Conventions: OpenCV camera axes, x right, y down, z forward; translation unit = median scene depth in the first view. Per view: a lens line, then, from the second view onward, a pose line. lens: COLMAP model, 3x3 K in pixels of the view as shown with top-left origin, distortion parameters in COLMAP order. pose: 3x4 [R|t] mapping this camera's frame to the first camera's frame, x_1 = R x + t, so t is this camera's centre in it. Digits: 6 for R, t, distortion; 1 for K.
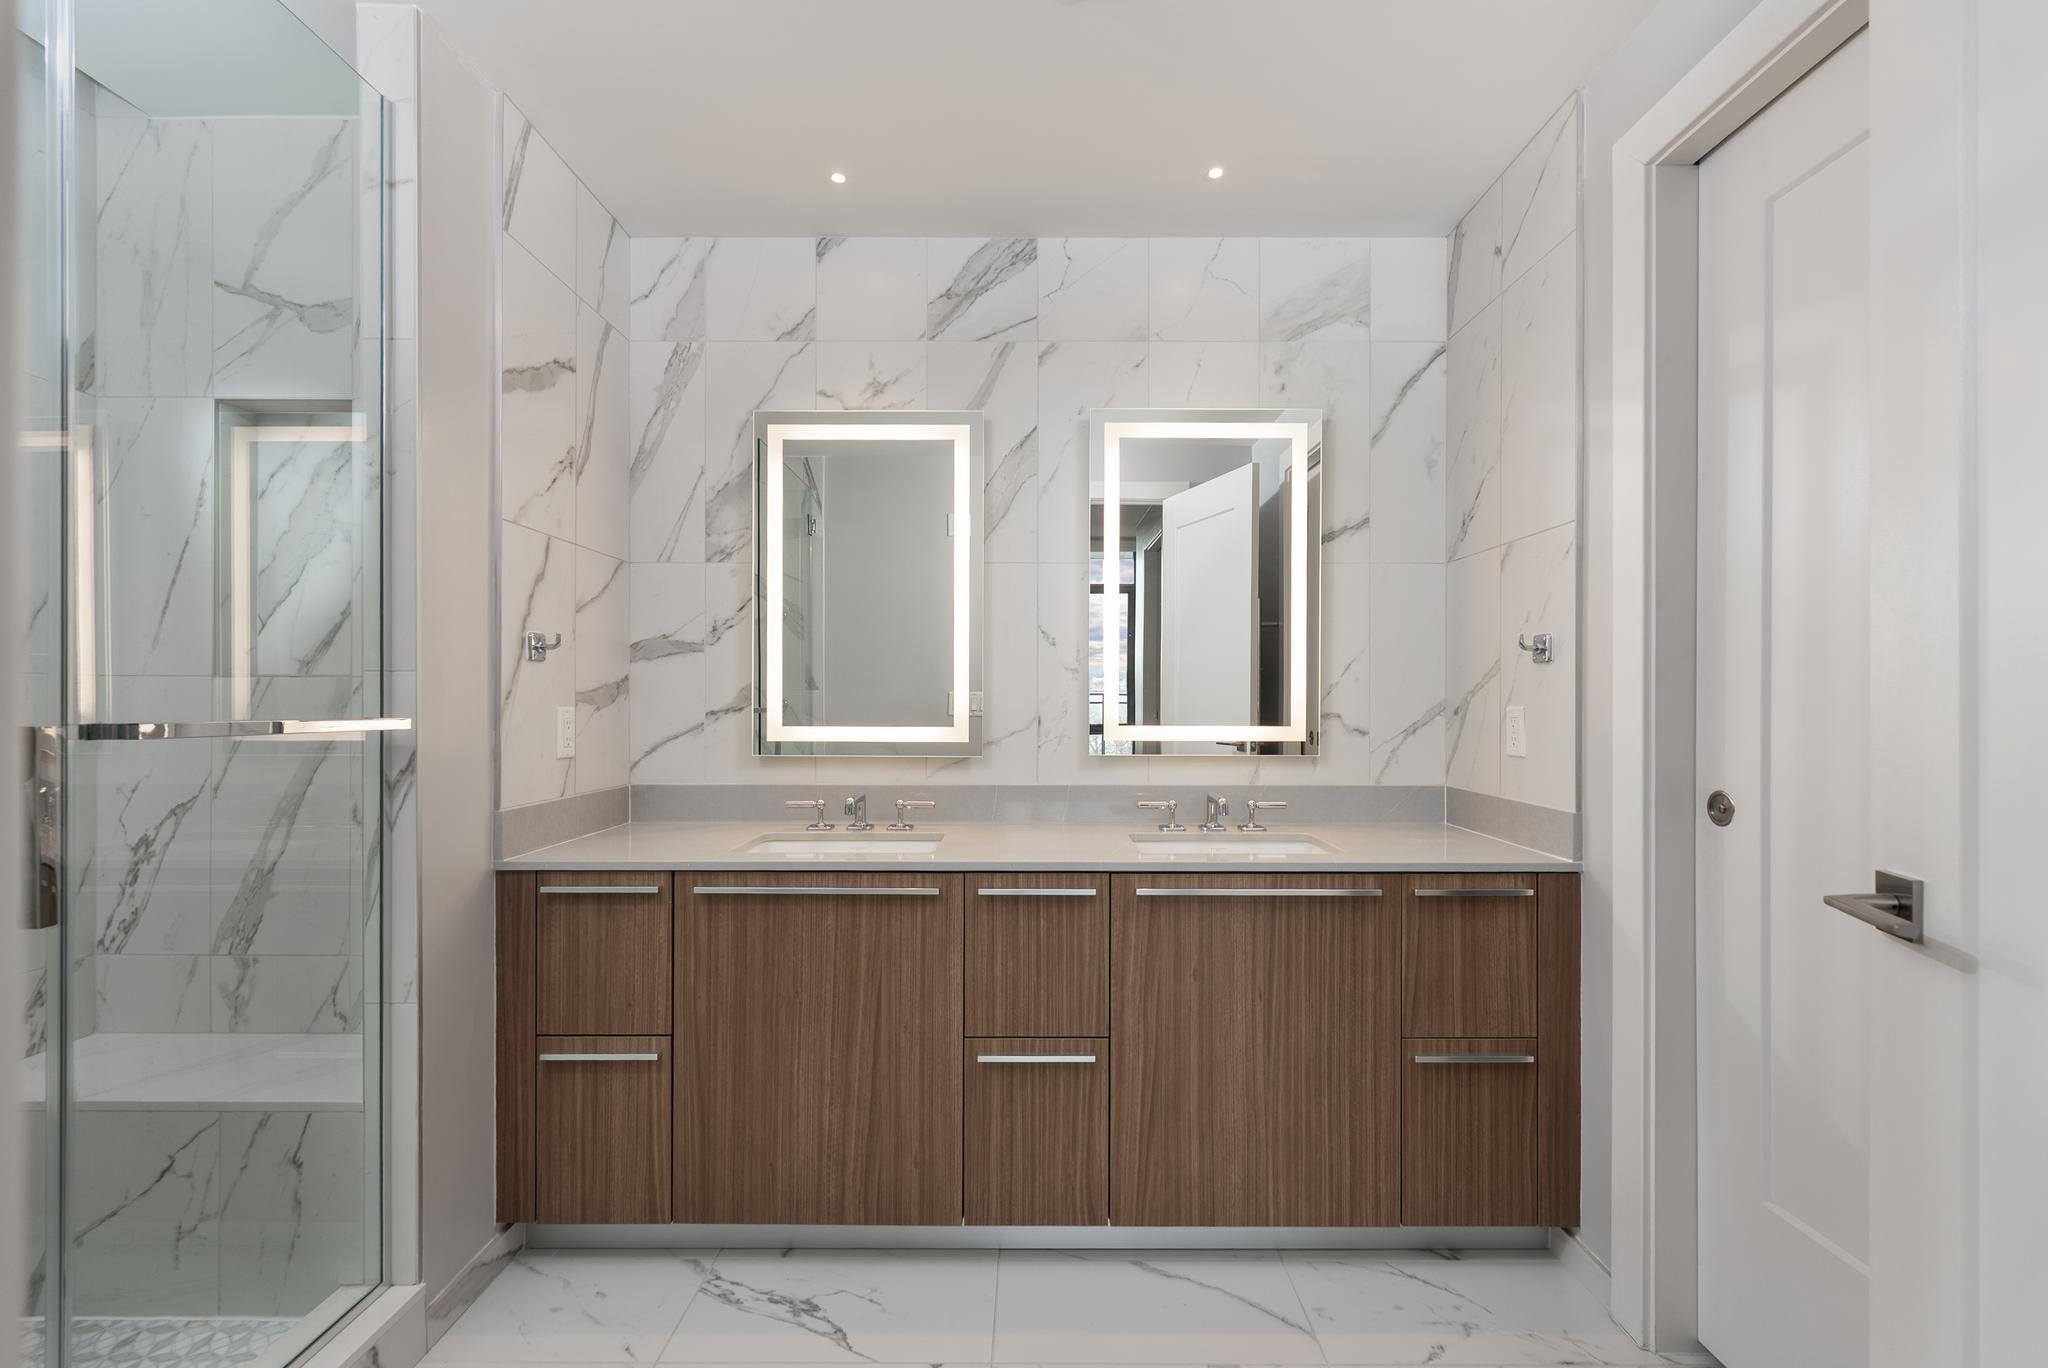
lens RADIAL K [[928.5, 0, 1031.5], [0, 928.5, 701.2], [0, 0, 1]] dist [0.006326, -0.000607]
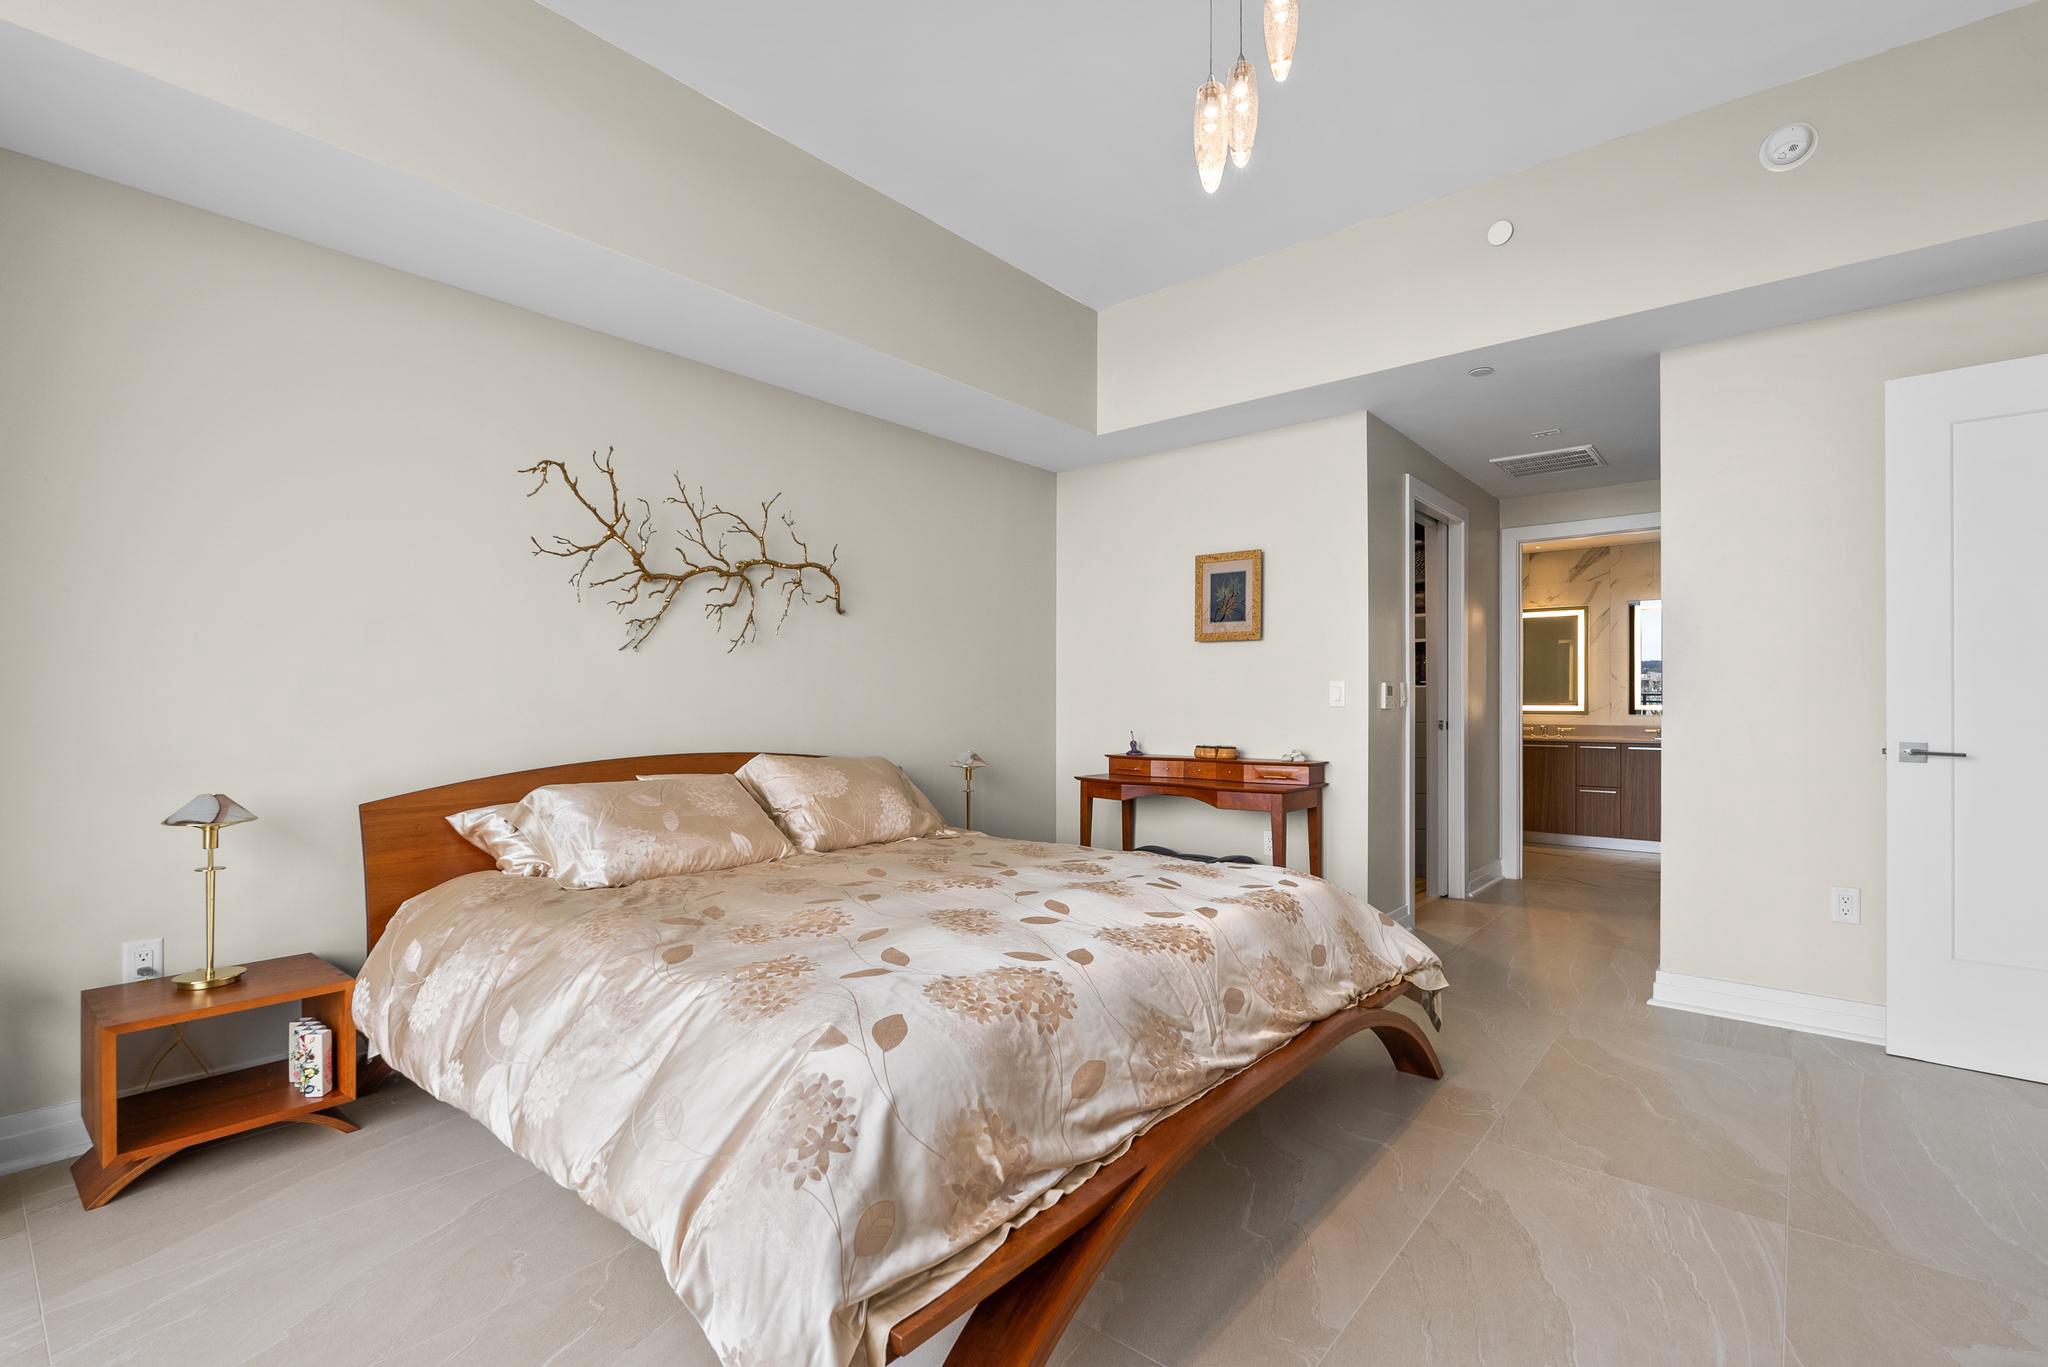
lens RADIAL K [[928.5, 0, 1031.5], [0, 928.5, 700.7], [0, 0, 1]] dist [0.006326, -0.000607]
pose [[0.770880, -0.001801, -0.636978, 0.634089], [0.001358, 0.999998, -0.001184, 0.017360], [0.636980, 0.000048, 0.770881, -3.341274]]
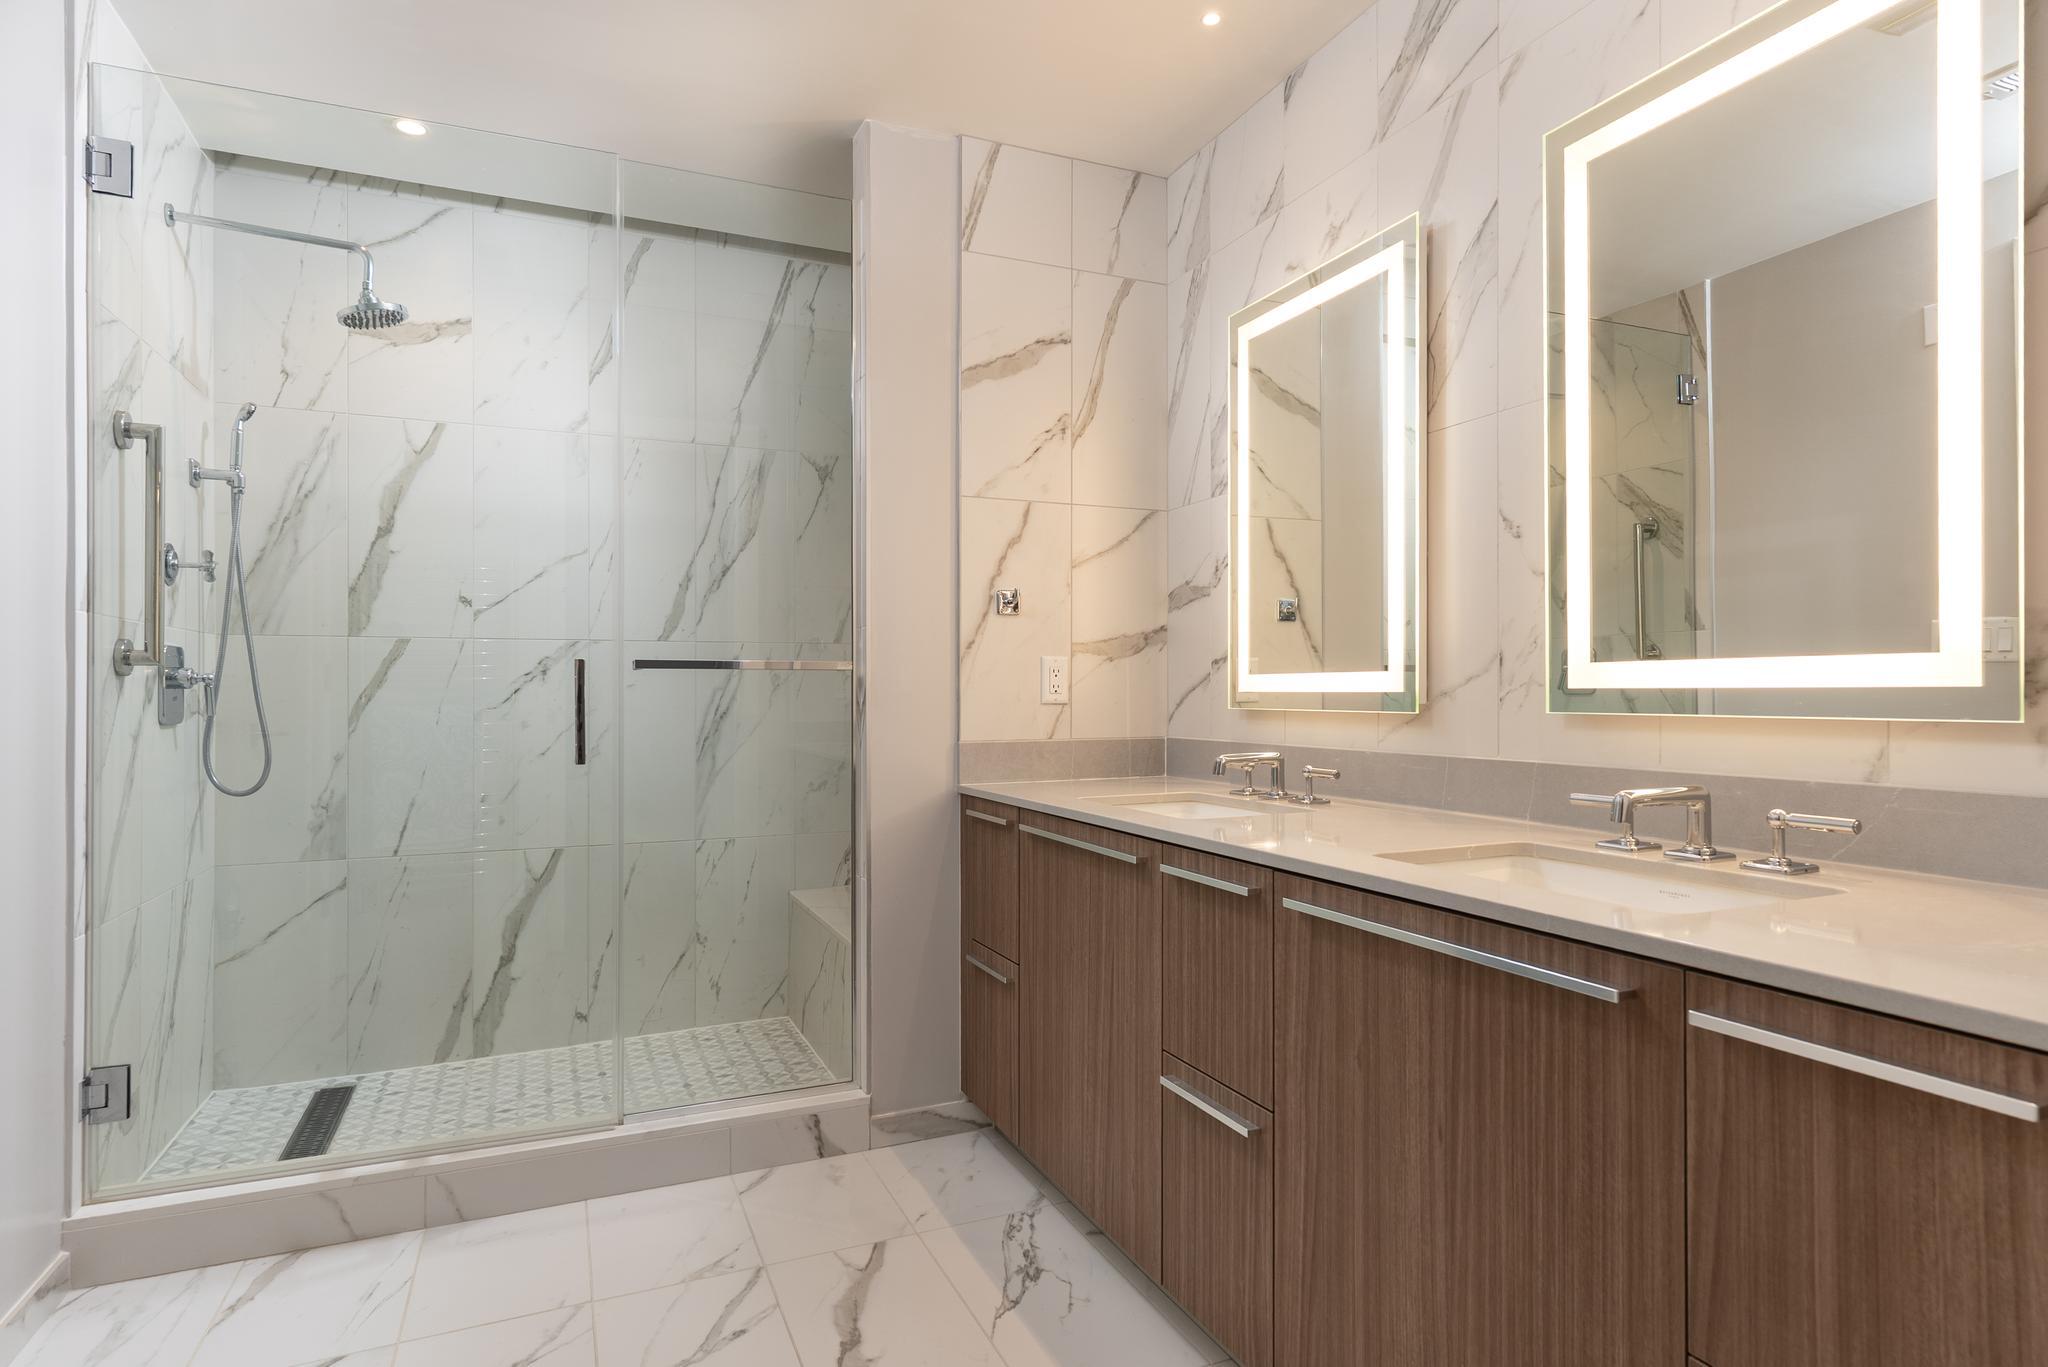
lens RADIAL K [[1114.5, 0, 1020.3], [0, 1114.5, 691.1], [0, 0, 1]] dist [0.012176, -0.000194]
pose [[0.386692, -0.005042, -0.922195, 0.758519], [0.004090, 0.999985, -0.003753, 0.057372], [0.922200, -0.002320, 0.386707, 0.514958]]
